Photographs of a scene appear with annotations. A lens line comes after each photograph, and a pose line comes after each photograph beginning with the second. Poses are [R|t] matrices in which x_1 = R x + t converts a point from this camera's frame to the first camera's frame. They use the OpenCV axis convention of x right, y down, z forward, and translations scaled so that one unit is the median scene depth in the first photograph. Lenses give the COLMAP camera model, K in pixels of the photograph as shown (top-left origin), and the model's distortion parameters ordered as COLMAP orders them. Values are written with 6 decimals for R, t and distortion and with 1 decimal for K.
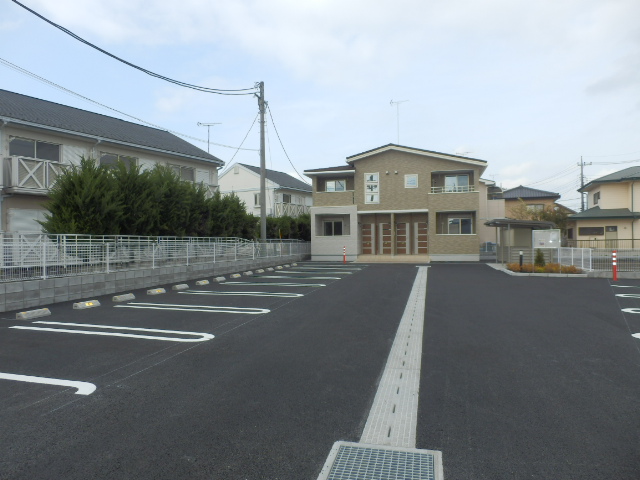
lens RADIAL K [[447.7, 0, 320.0], [0, 447.7, 240.0], [0, 0, 1]] dist [-0.002957, -0.003613]
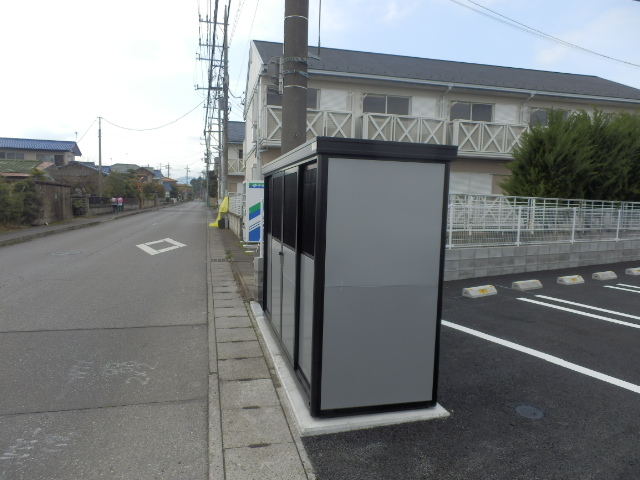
lens RADIAL K [[447.7, 0, 320.0], [0, 447.7, 240.0], [0, 0, 1]] dist [-0.002957, -0.003613]
pose [[0.711117, 0.084915, -0.697927, -0.218037], [-0.027219, 0.995260, 0.093358, 0.000227], [0.702546, -0.047392, 0.710058, 0.040895]]
